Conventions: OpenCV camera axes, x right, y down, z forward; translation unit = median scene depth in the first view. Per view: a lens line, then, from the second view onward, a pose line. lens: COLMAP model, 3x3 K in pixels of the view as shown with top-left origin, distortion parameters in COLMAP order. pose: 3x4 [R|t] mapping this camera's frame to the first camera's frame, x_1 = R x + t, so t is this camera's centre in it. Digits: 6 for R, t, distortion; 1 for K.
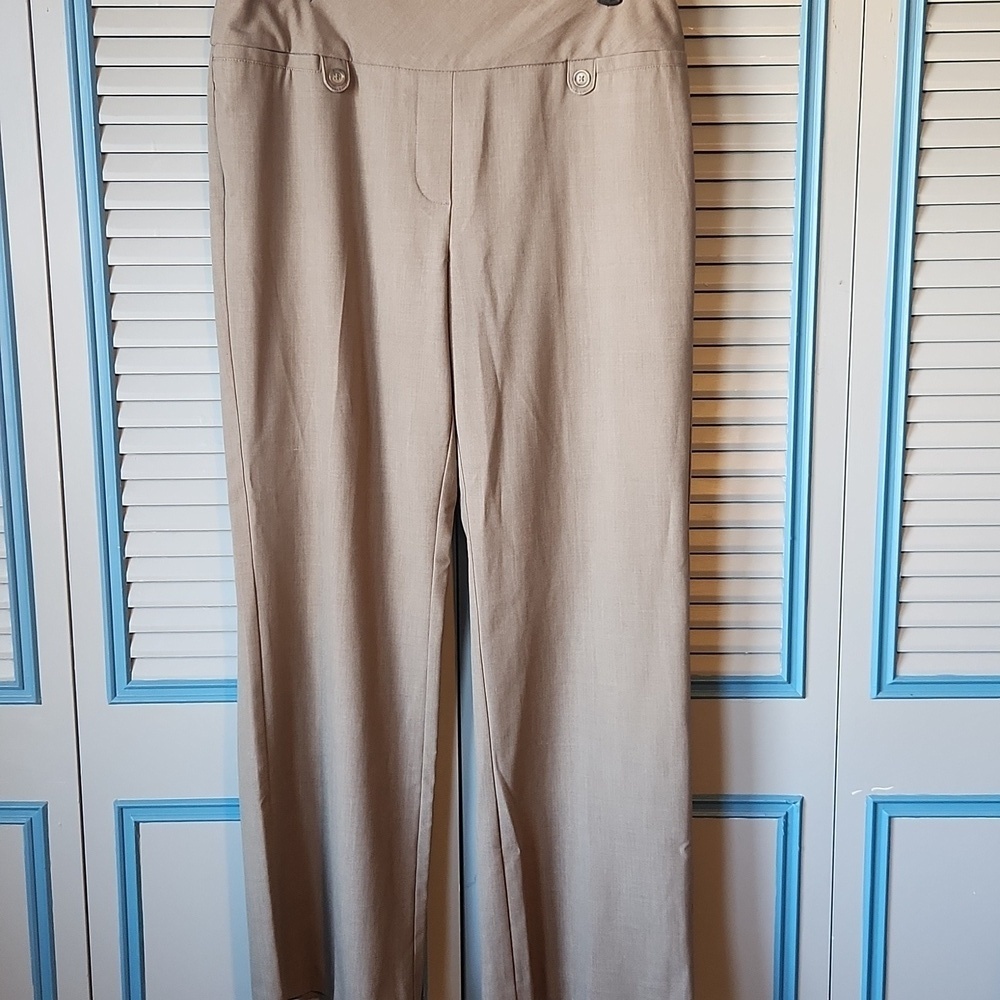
lens RADIAL K [[1482.5, 0, 493.1], [0, 1482.5, 519.3], [0, 0, 1]] dist [0.061151, 0.000000]
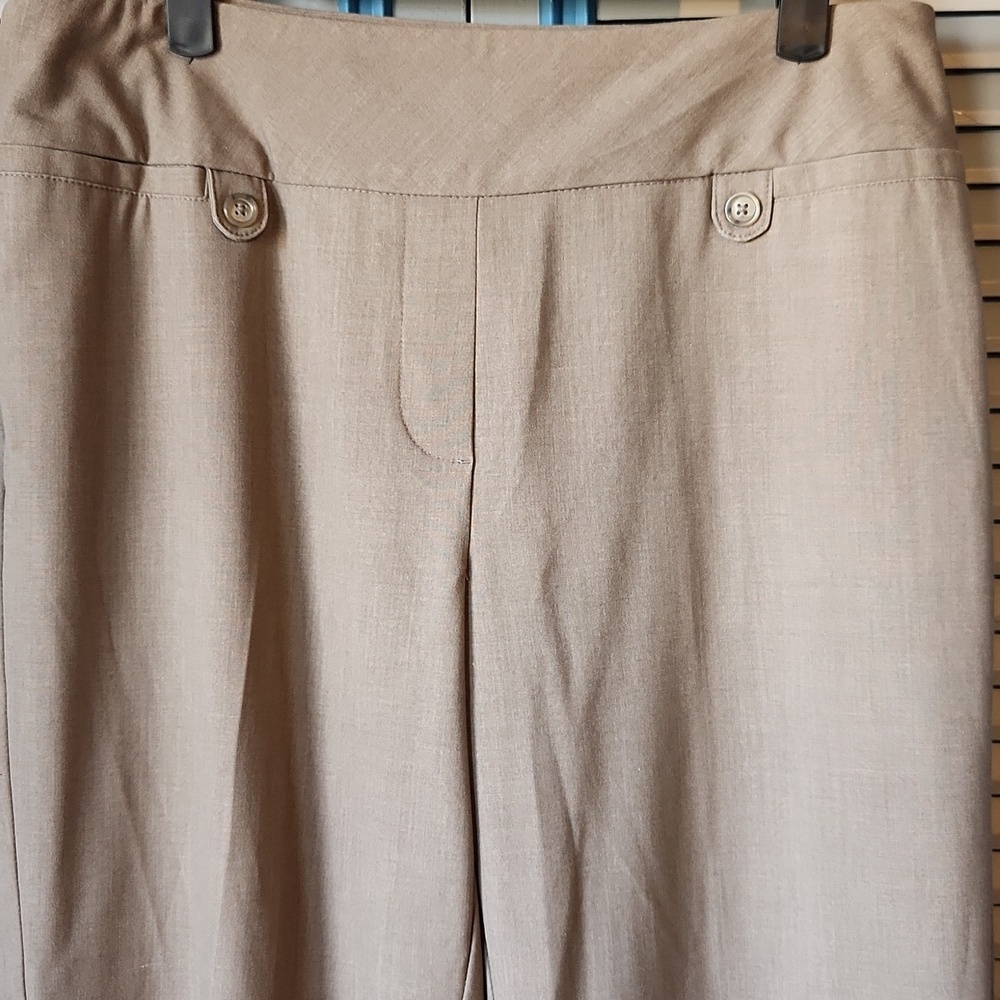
lens RADIAL K [[1482.5, 0, 479.7], [0, 1482.5, 488.9], [0, 0, 1]] dist [0.061151, 0.000000]
pose [[0.999806, -0.003179, -0.019451, -0.016689], [0.000449, 0.990328, -0.138745, -0.135221], [0.019704, 0.138710, 0.990137, 0.519539]]
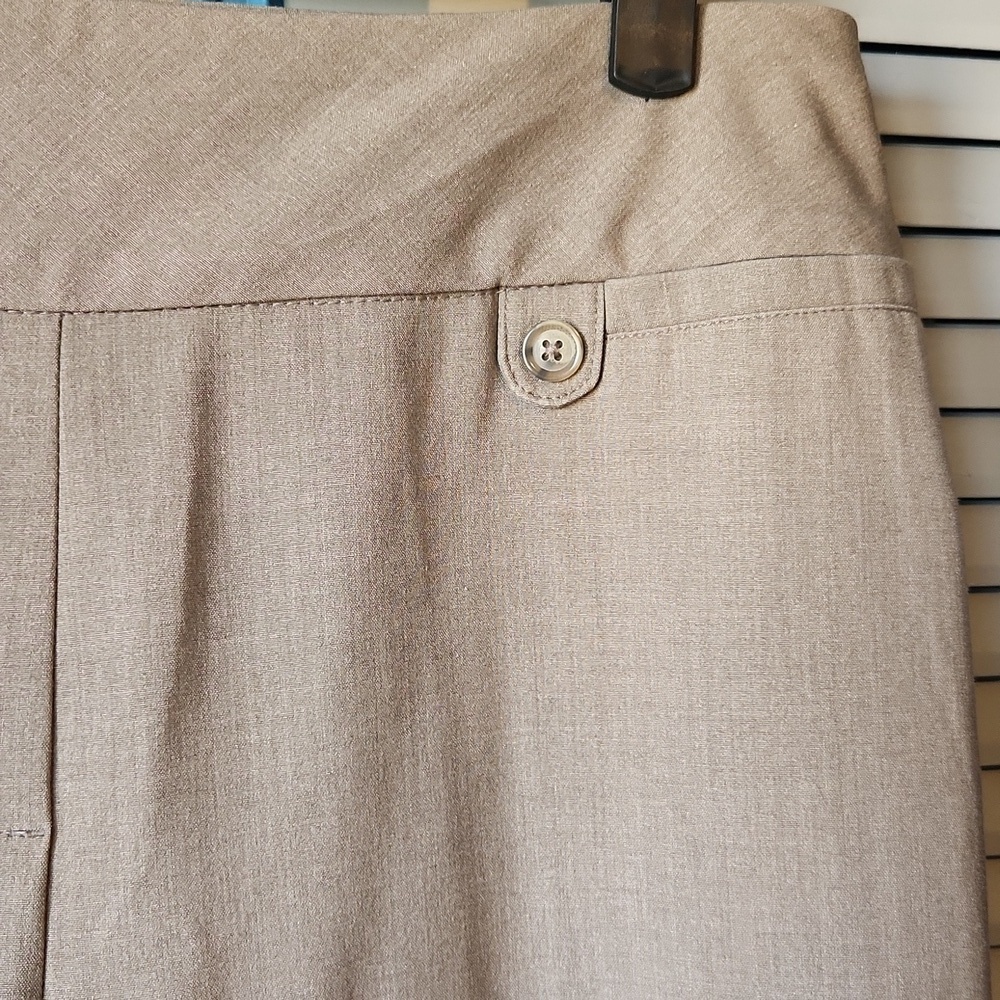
lens RADIAL K [[1482.5, 0, 496.9], [0, 1482.5, 517.1], [0, 0, 1]] dist [0.061151, 0.000000]
pose [[0.974764, -0.007976, 0.223095, -0.011376], [0.051923, 0.980054, -0.191828, -0.209191], [-0.217115, 0.198571, 0.955736, 0.731540]]
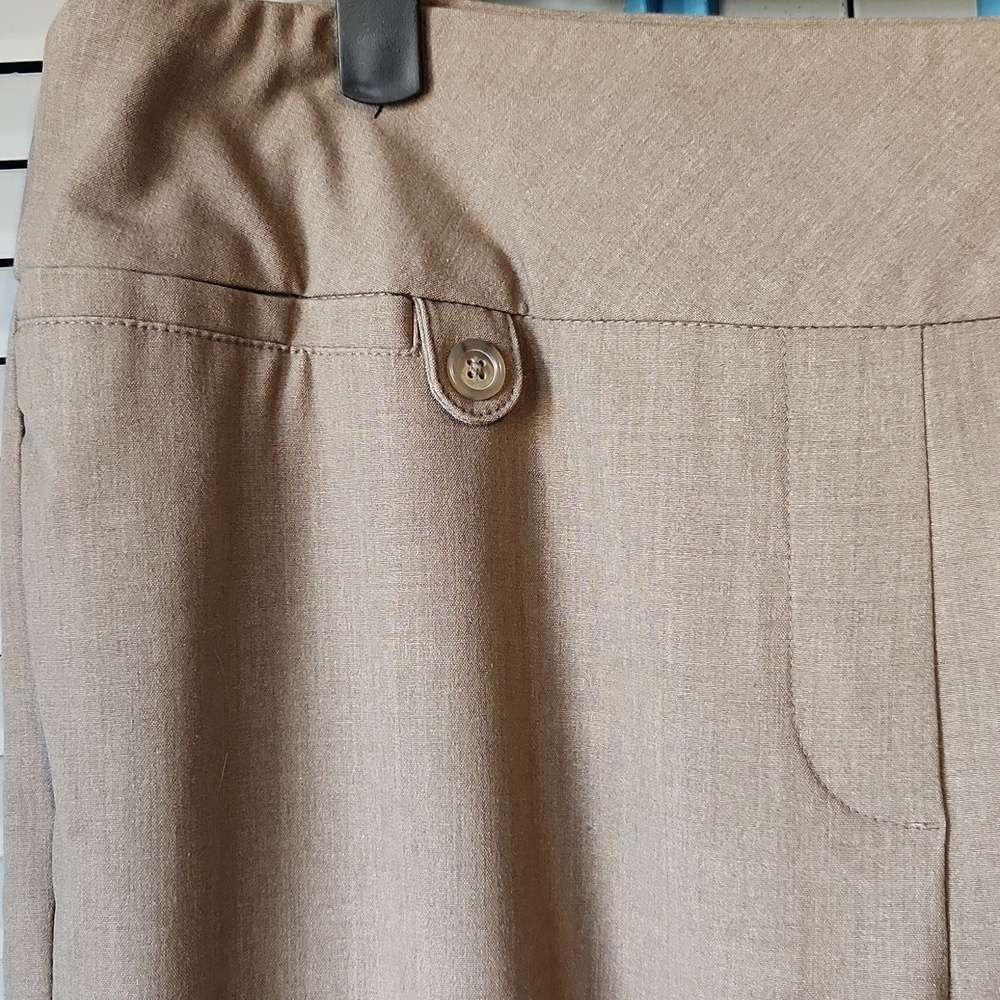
lens RADIAL K [[1482.5, 0, 476.3], [0, 1482.5, 514.7], [0, 0, 1]] dist [0.061151, 0.000000]
pose [[0.998395, -0.043137, -0.036687, -0.094135], [0.033474, 0.972121, -0.232078, -0.204503], [0.045676, 0.230478, 0.972005, 0.730020]]
